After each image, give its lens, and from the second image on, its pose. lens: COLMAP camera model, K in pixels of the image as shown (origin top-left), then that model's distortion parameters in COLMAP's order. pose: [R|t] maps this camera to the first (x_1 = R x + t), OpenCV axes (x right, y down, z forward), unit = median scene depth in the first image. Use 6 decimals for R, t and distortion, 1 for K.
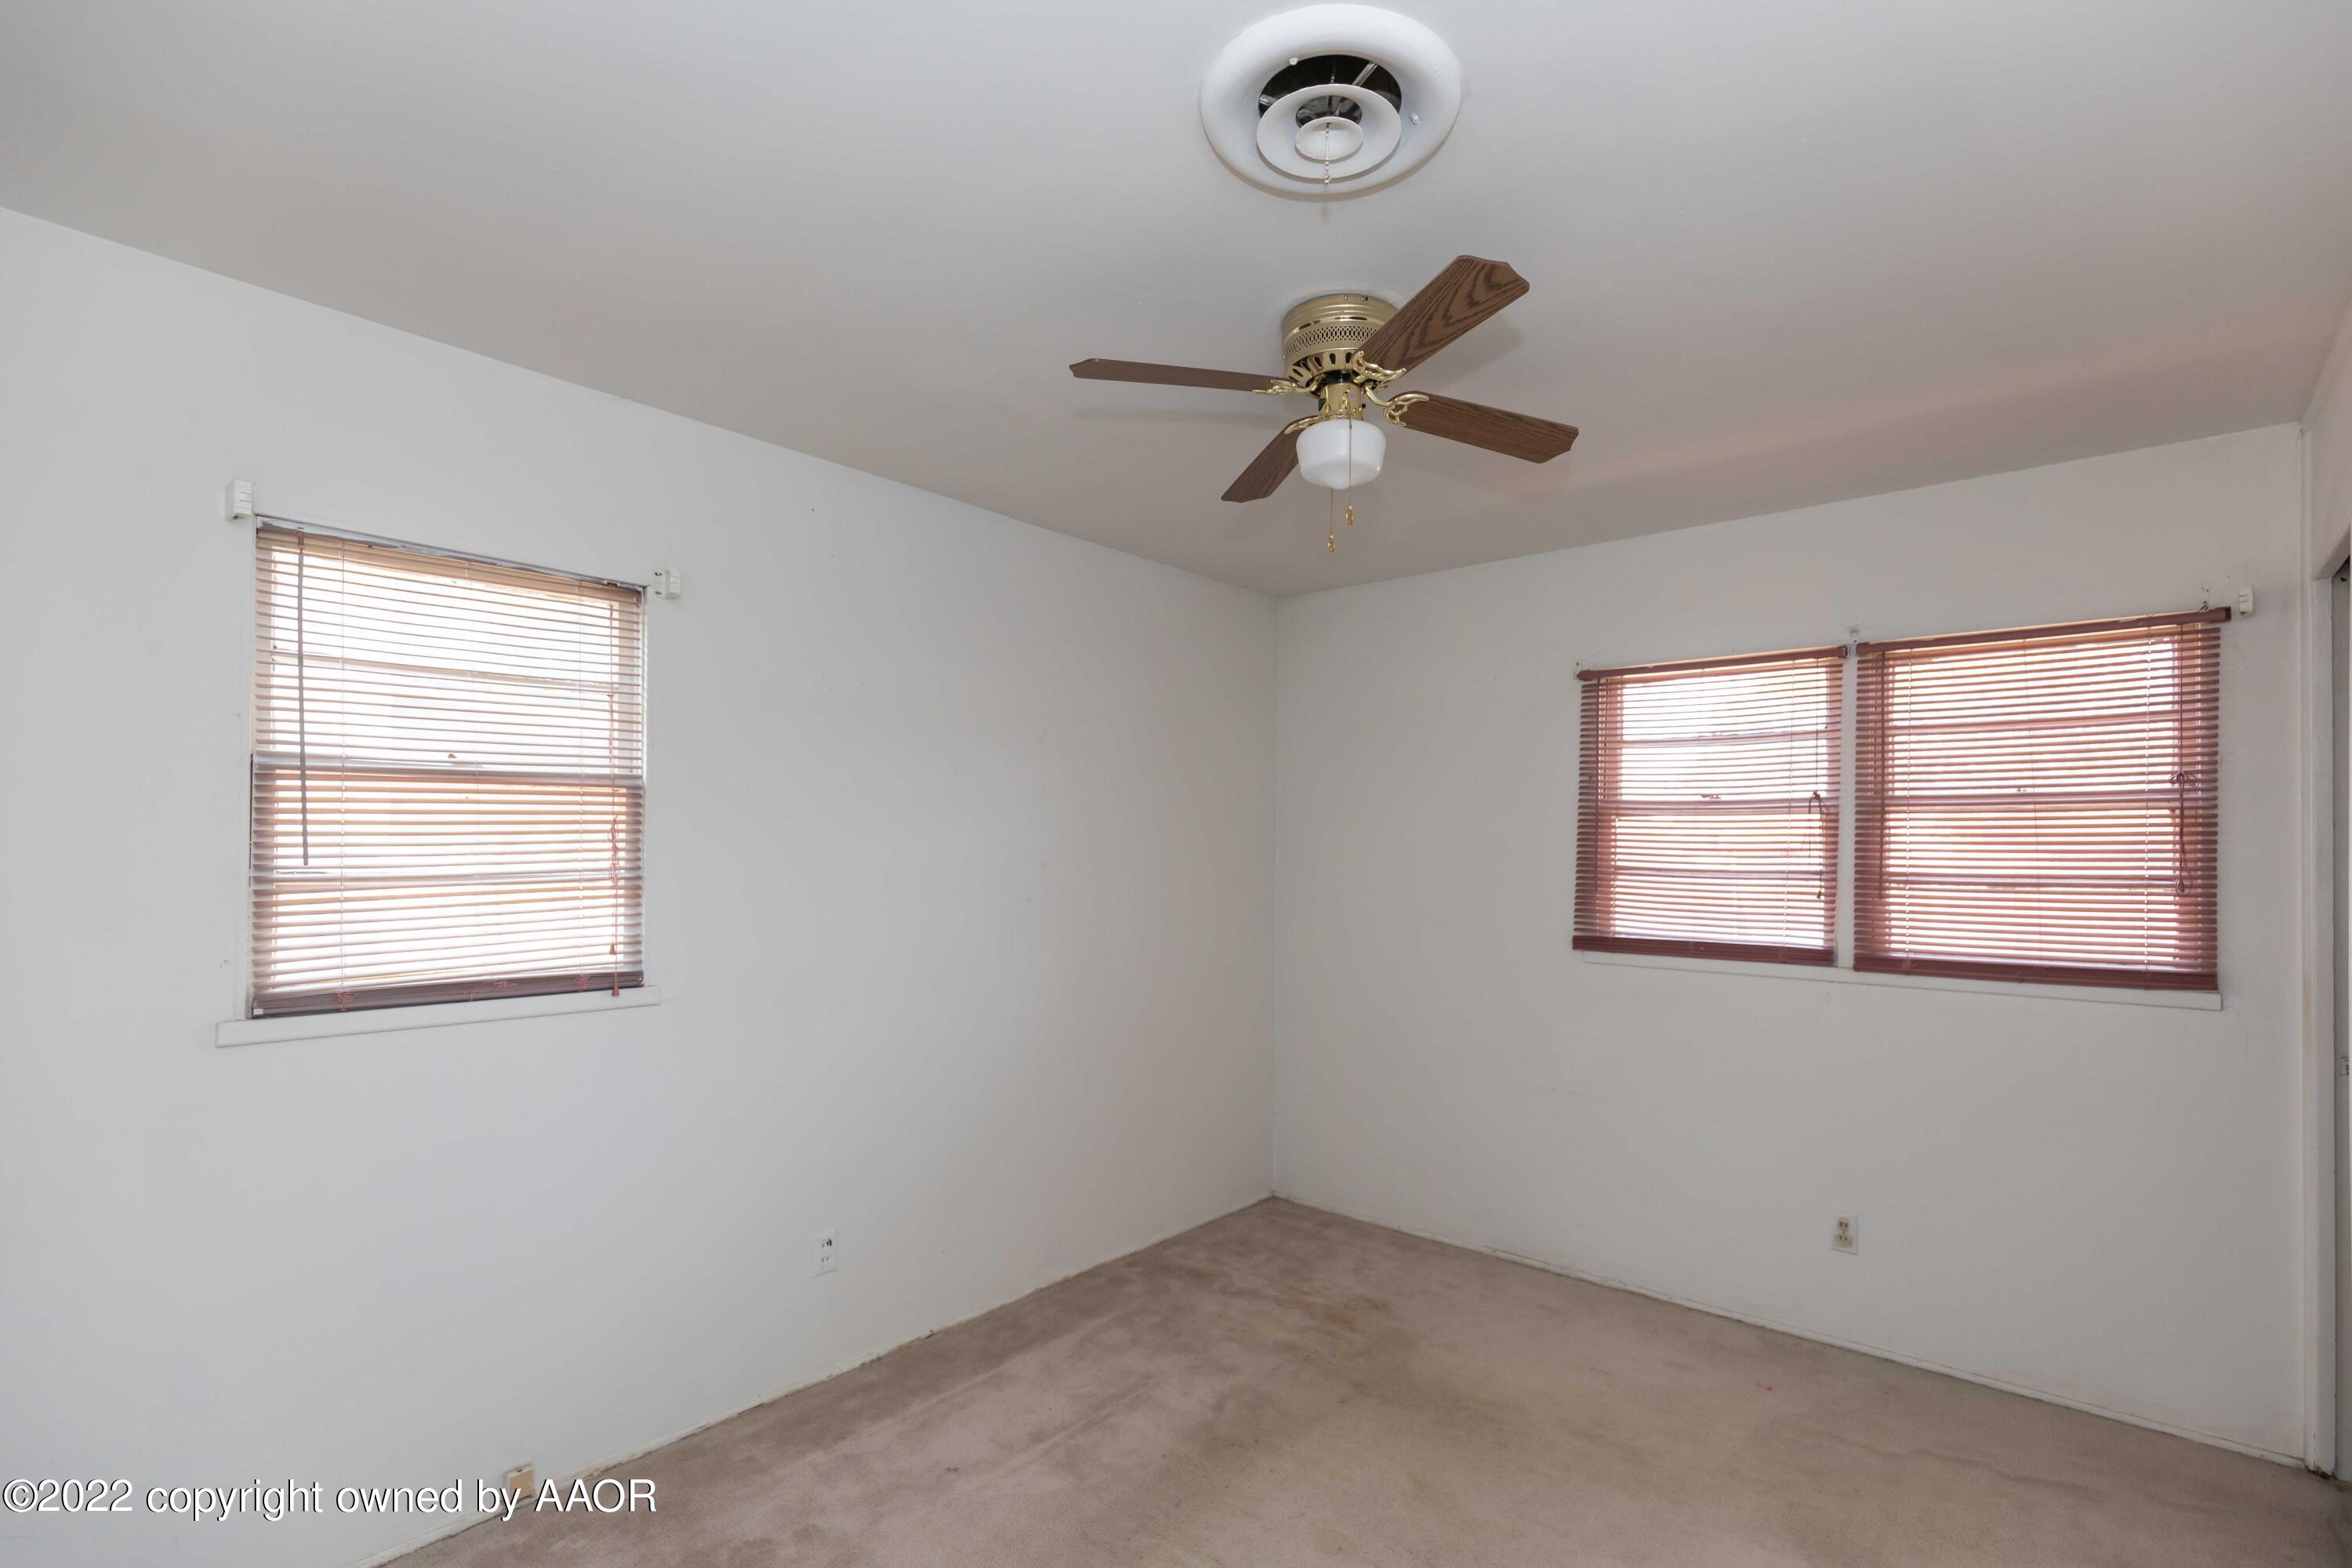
lens RADIAL K [[1058.8, 0, 1213.4], [0, 1058.8, 787.9], [0, 0, 1]] dist [0.002117, -0.000381]
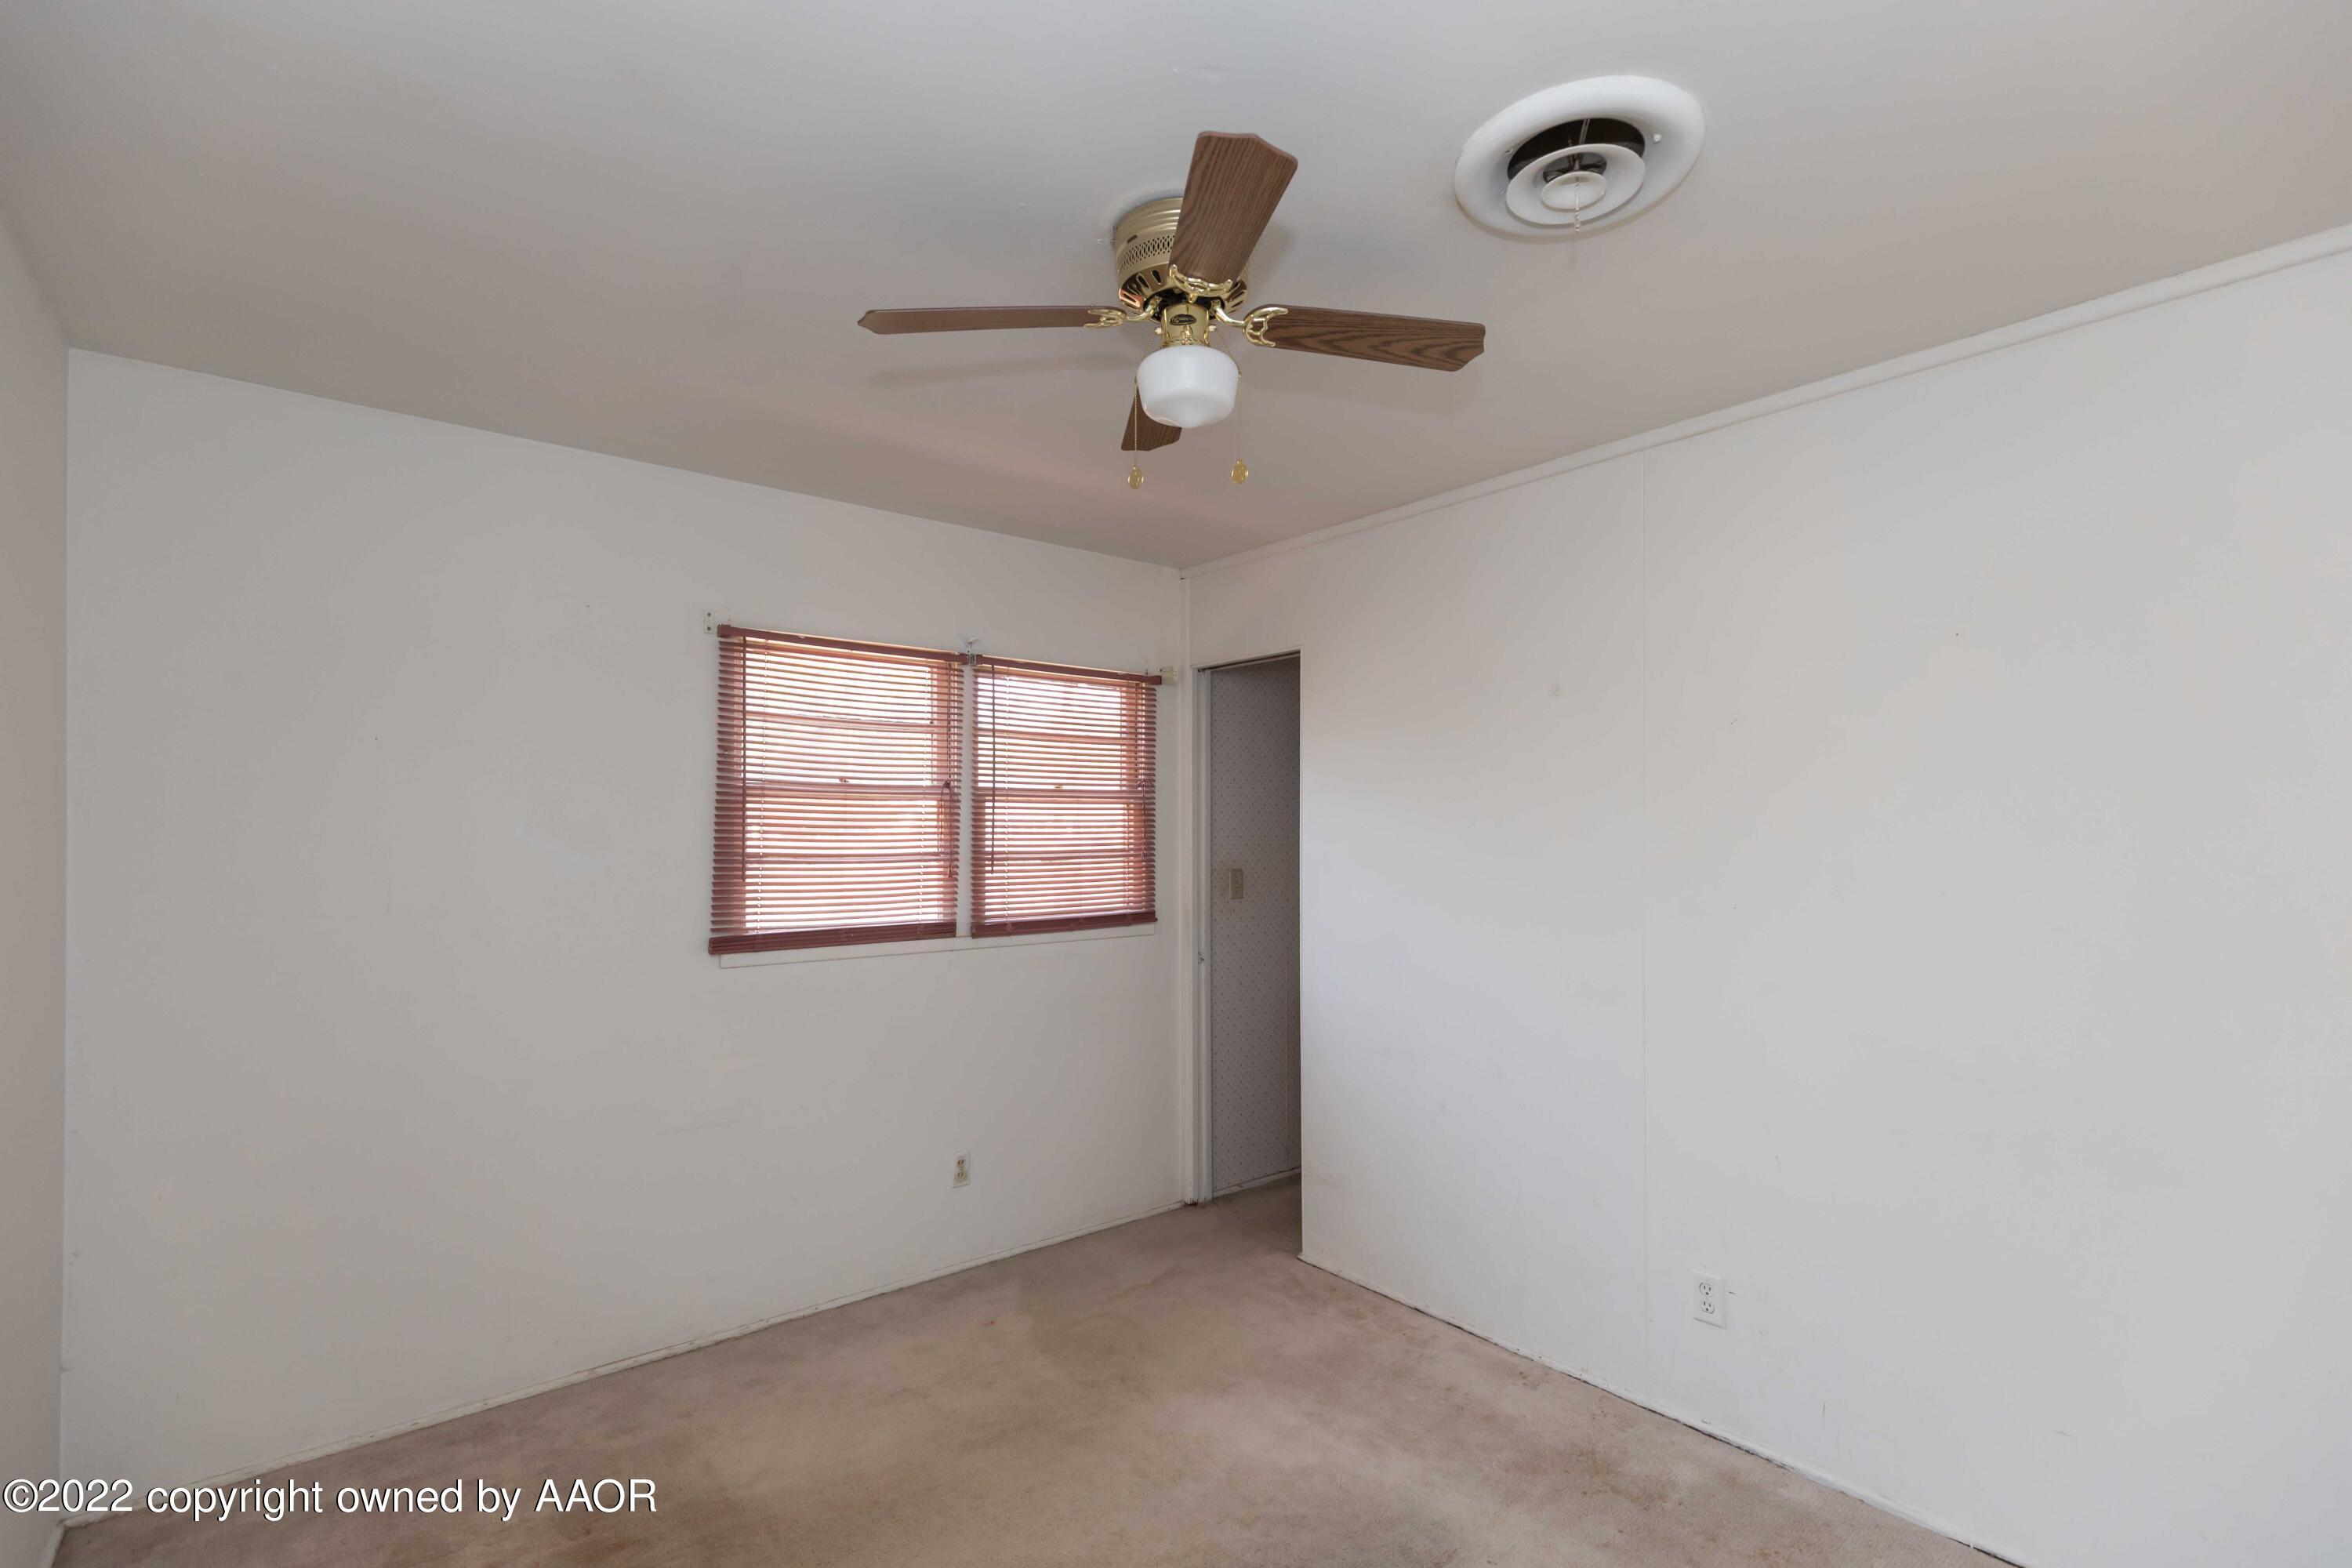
lens RADIAL K [[1058.8, 0, 1213.4], [0, 1058.8, 787.9], [0, 0, 1]] dist [0.002117, -0.000381]
pose [[0.195117, 0.032331, 0.980247, -0.464436], [-0.052342, 0.998375, -0.022511, 0.021249], [-0.979382, -0.046916, 0.196492, 0.512684]]
